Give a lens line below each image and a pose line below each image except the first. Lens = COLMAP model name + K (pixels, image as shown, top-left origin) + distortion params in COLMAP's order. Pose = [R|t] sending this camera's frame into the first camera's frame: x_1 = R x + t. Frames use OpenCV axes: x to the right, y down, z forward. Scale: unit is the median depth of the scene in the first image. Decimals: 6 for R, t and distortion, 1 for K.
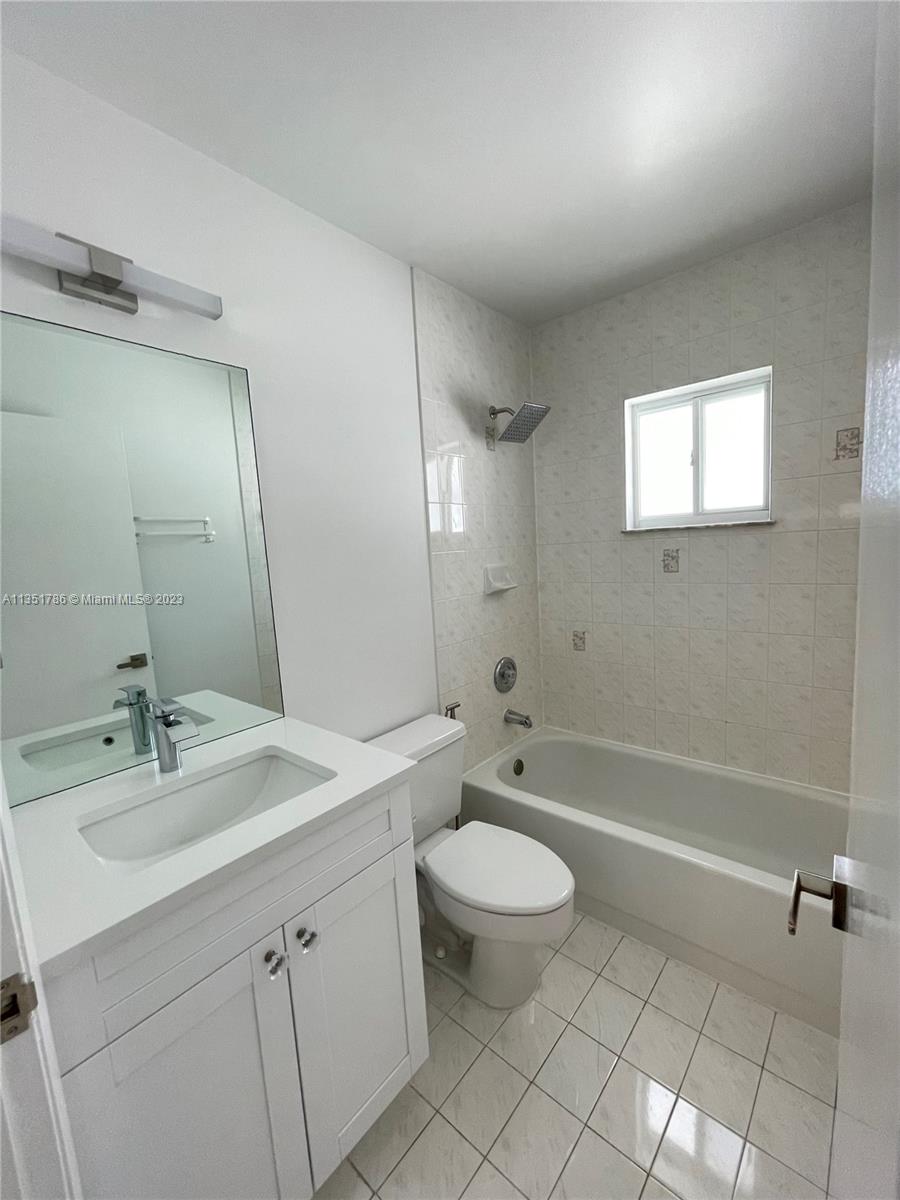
lens RADIAL K [[488.7, 0, 453.3], [0, 488.7, 603.2], [0, 0, 1]] dist [0.000637, 0.000012]
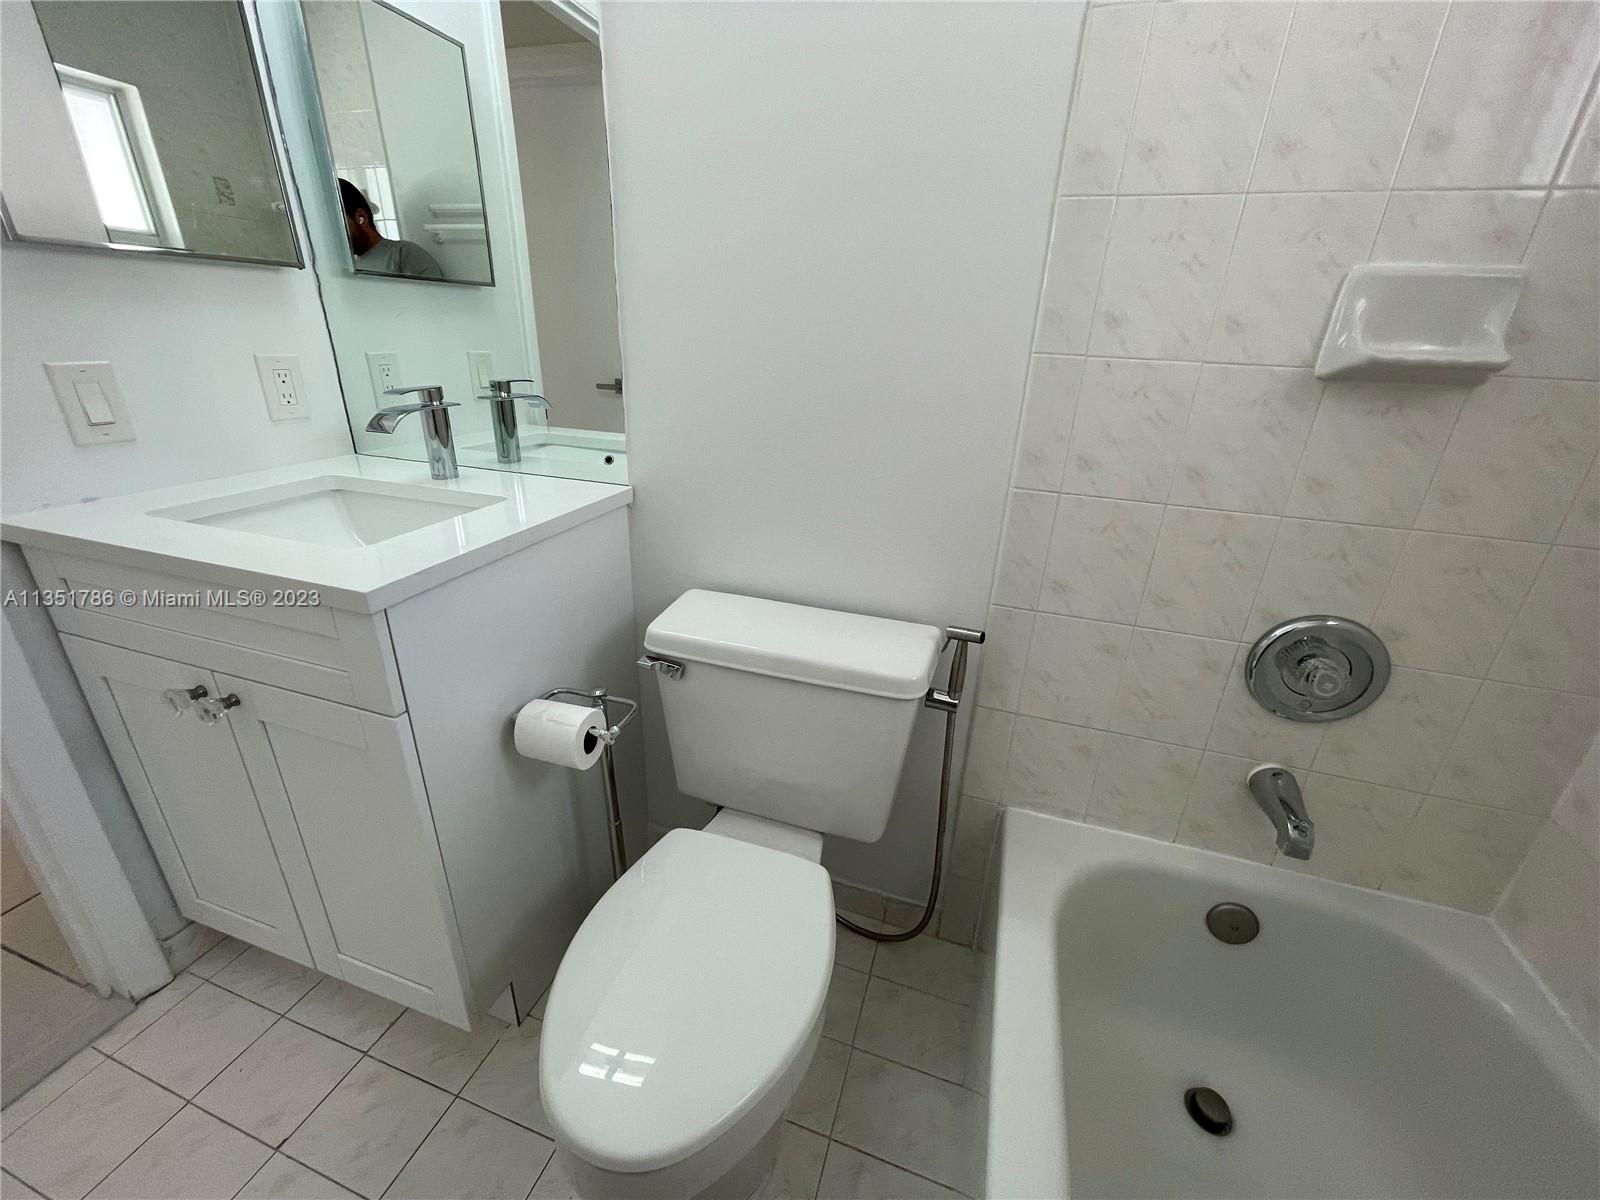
lens RADIAL K [[651.6, 0, 783.1], [0, 651.6, 599.9], [0, 0, 1]] dist [0.000637, 0.000012]
pose [[0.384197, 0.428023, -0.818040, 0.301943], [-0.169384, 0.903681, 0.393281, 0.002517], [0.907580, -0.012534, 0.419691, 0.540574]]
